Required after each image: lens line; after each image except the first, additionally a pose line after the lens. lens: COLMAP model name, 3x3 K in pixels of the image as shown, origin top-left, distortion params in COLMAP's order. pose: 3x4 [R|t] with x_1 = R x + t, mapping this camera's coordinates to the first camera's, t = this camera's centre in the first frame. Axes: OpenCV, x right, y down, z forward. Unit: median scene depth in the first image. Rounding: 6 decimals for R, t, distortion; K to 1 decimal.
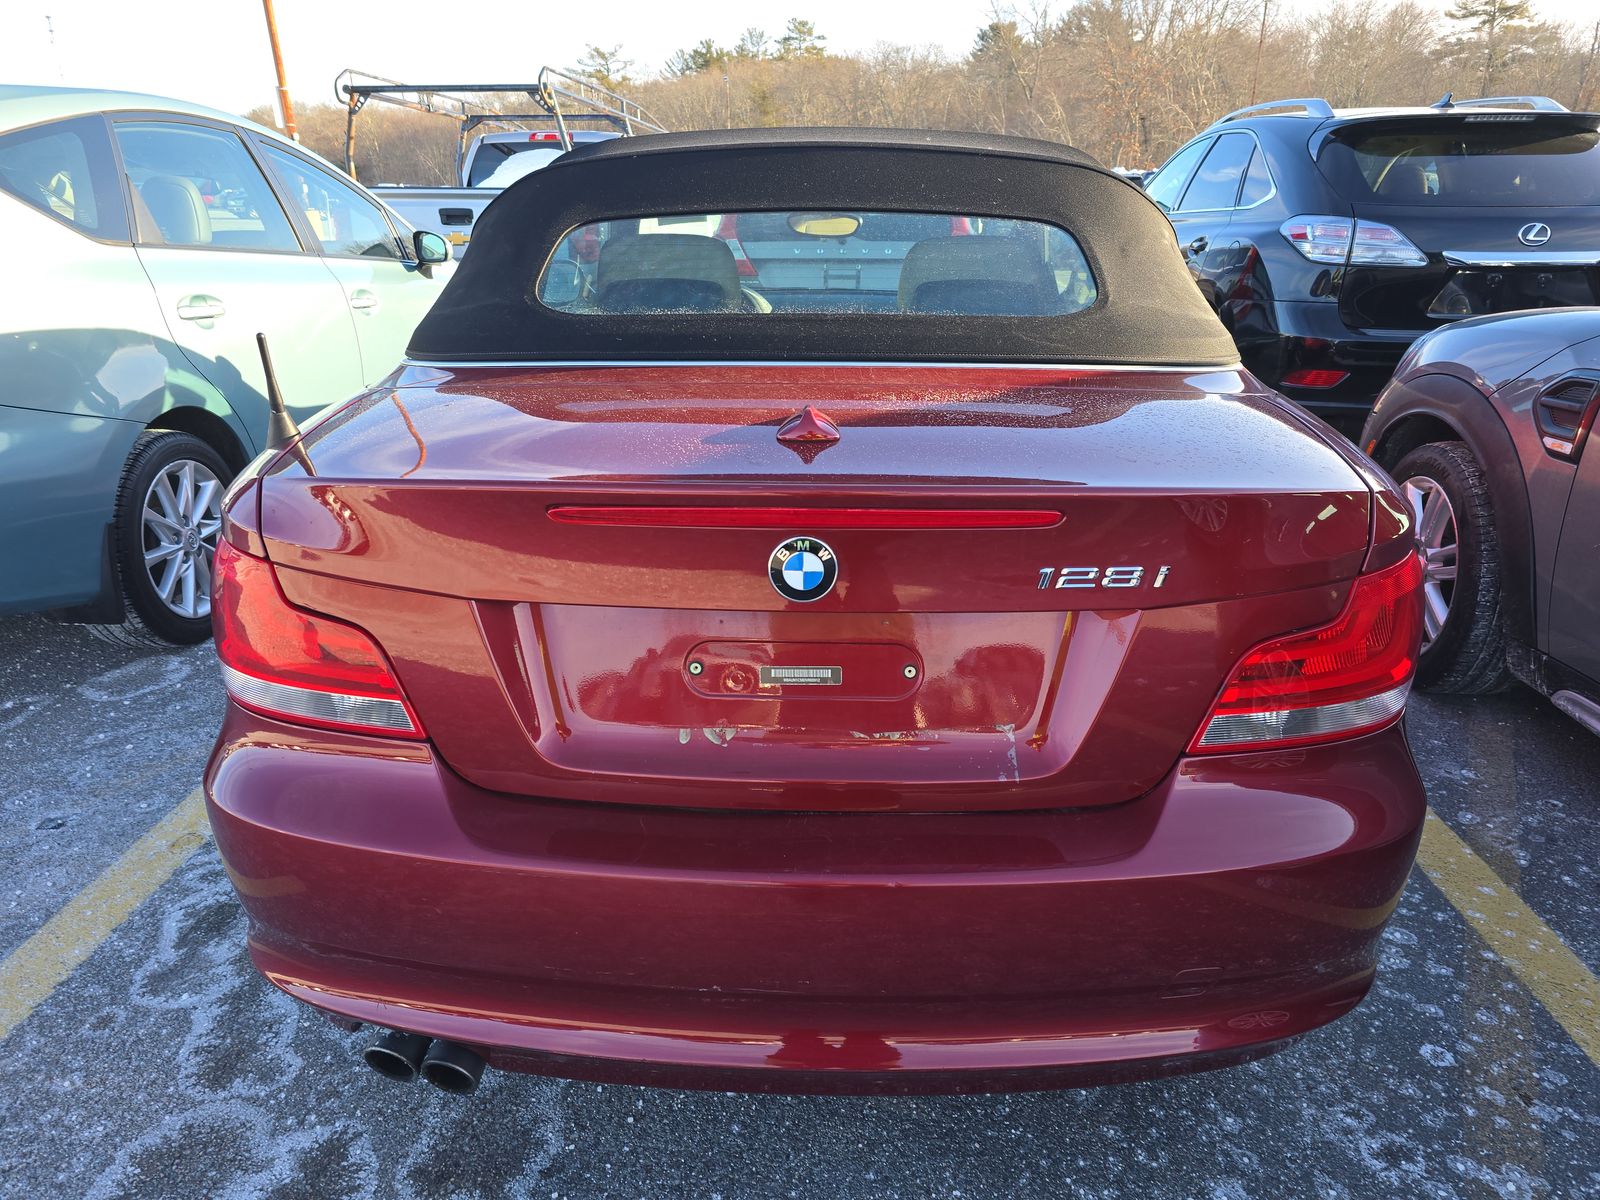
lens RADIAL K [[1071.1, 0, 798.0], [0, 1071.1, 596.5], [0, 0, 1]] dist [0.020503, -0.012774]
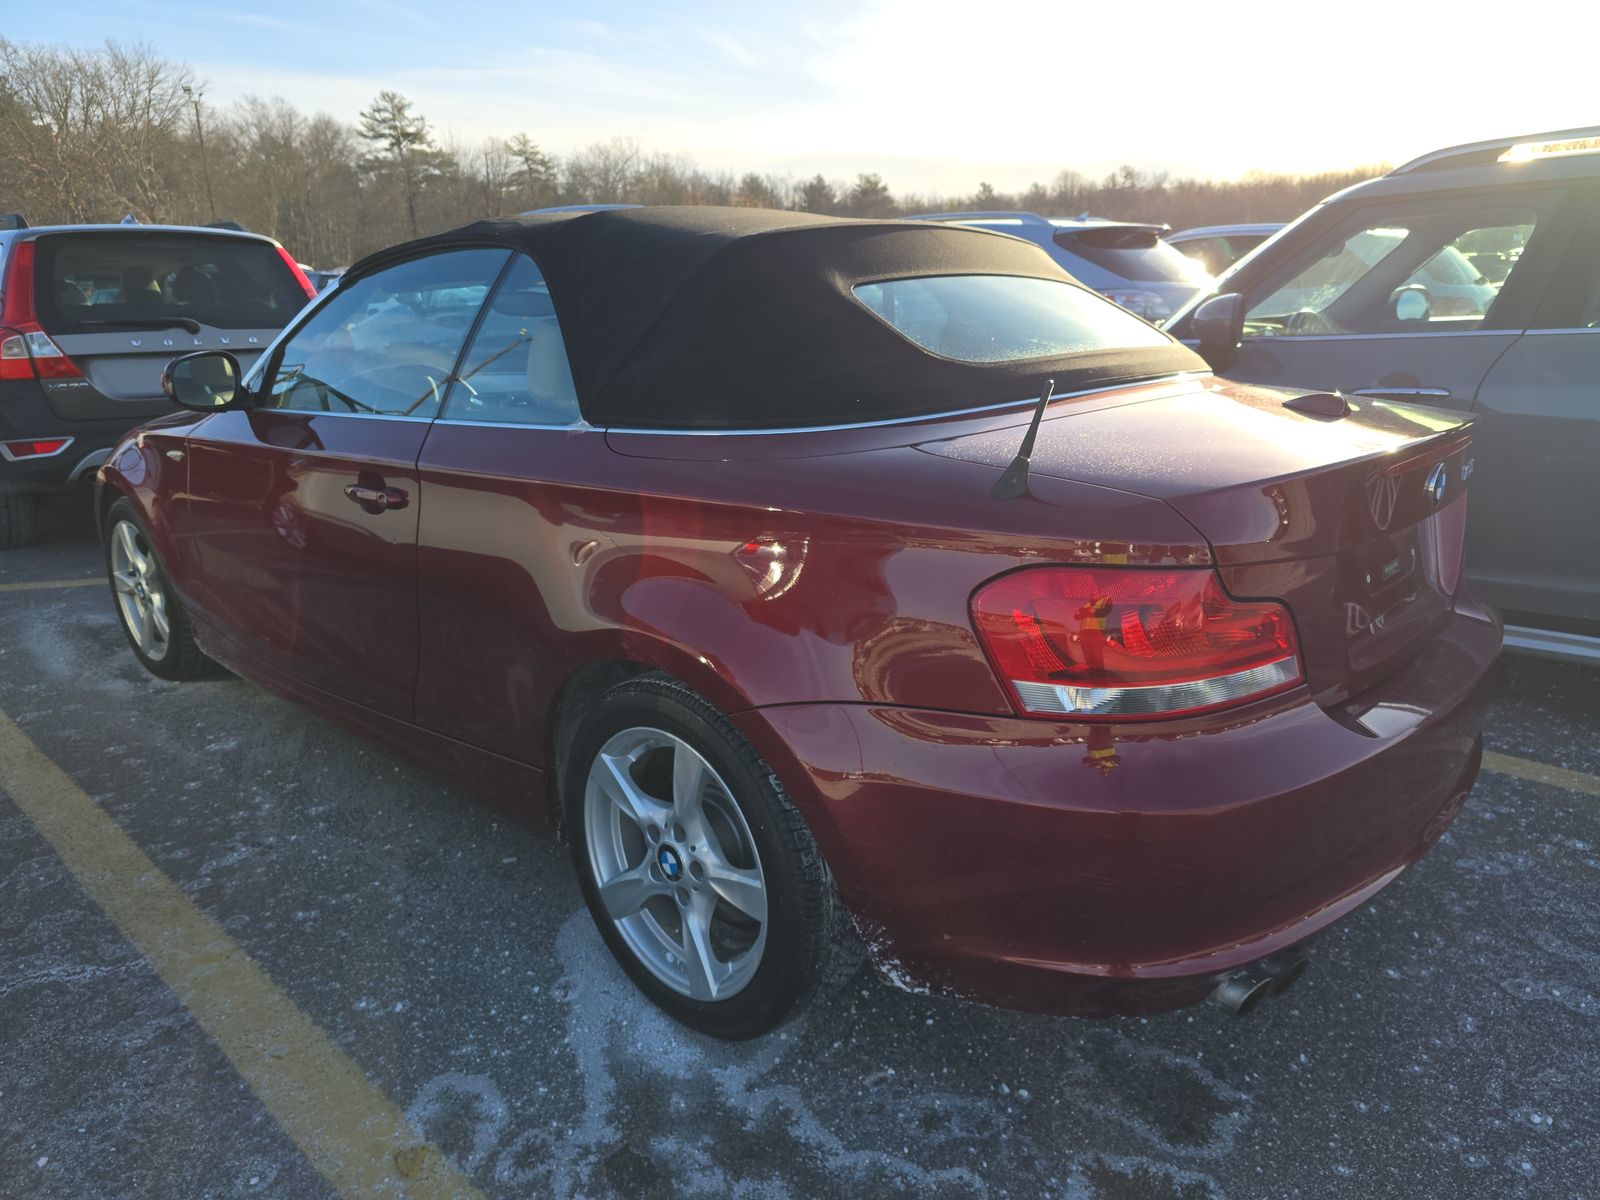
lens RADIAL K [[1071.1, 0, 798.0], [0, 1071.1, 598.8], [0, 0, 1]] dist [0.020503, -0.012774]
pose [[0.659500, -0.209191, 0.722010, -1.061821], [0.265842, 0.963334, 0.036285, -0.107104], [-0.703127, 0.168011, 0.690930, 0.355008]]
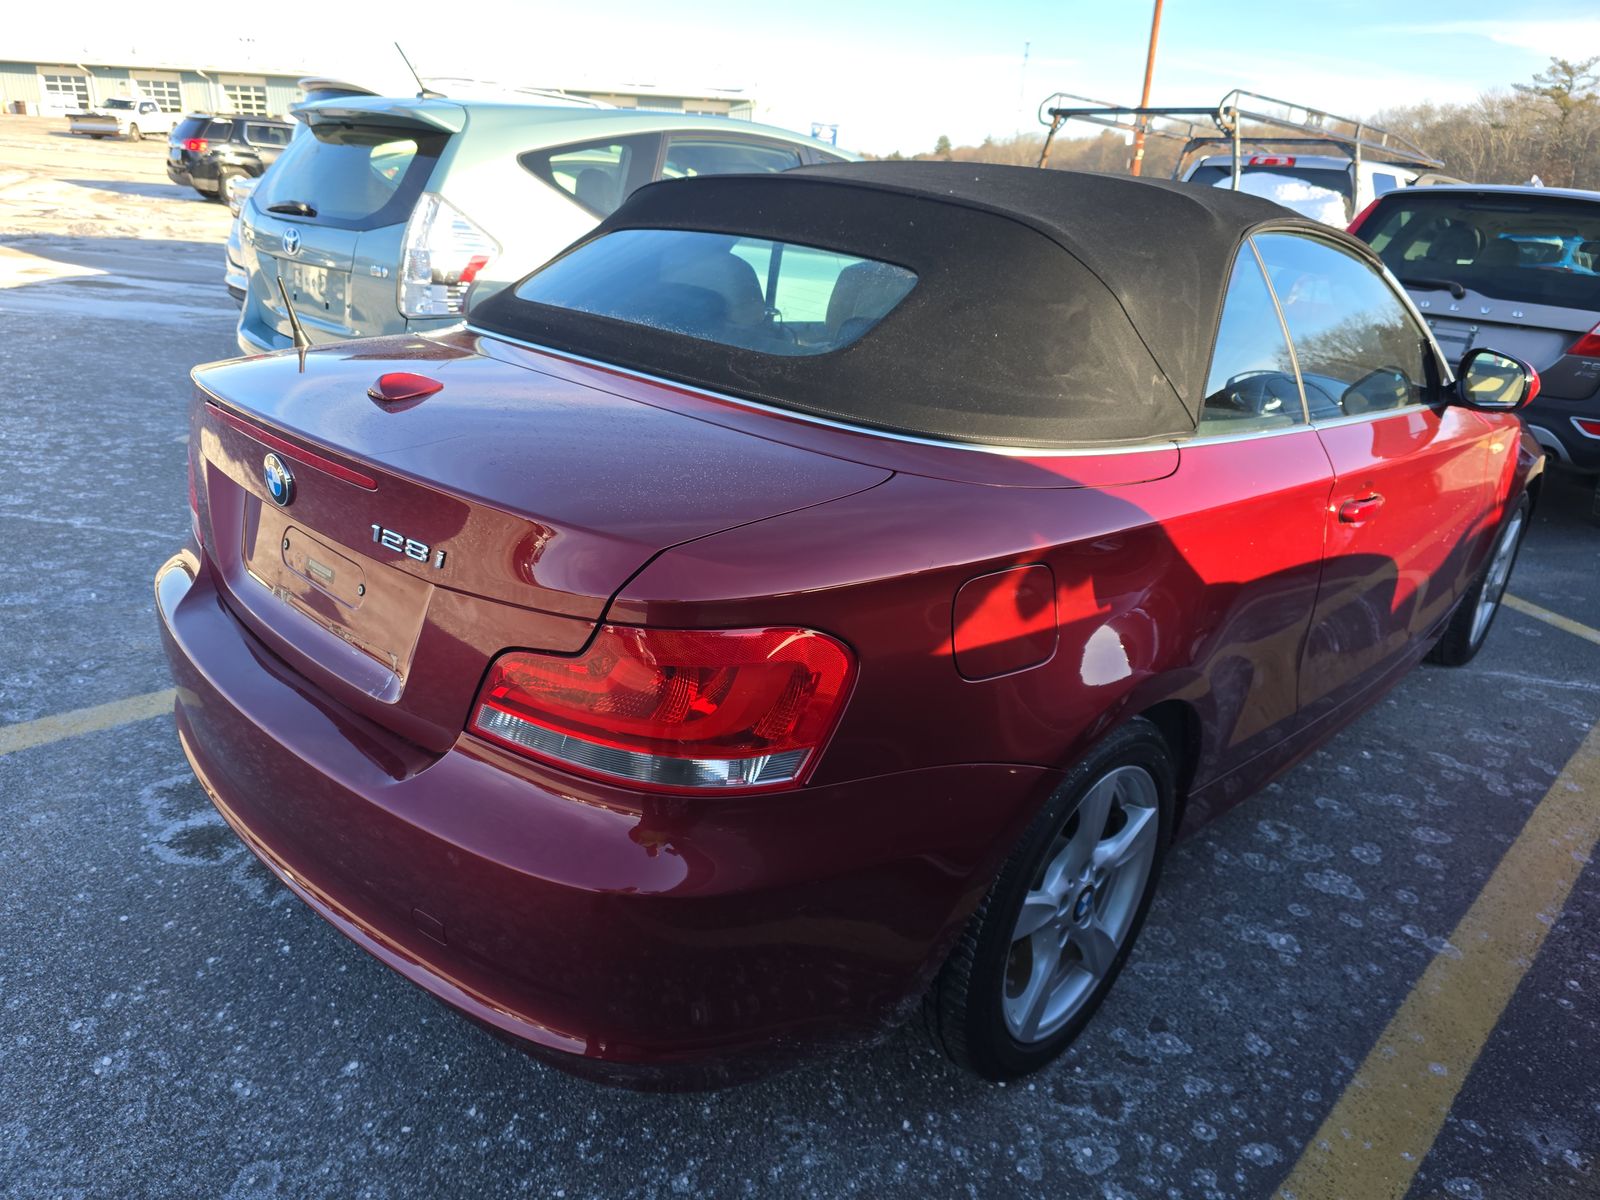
lens RADIAL K [[1071.1, 0, 787.6], [0, 1071.1, 606.2], [0, 0, 1]] dist [0.020503, -0.012774]
pose [[0.741520, 0.290450, -0.604803, 0.798183], [-0.294636, 0.950837, 0.095390, -0.114888], [0.602775, 0.107463, 0.790642, 0.199635]]
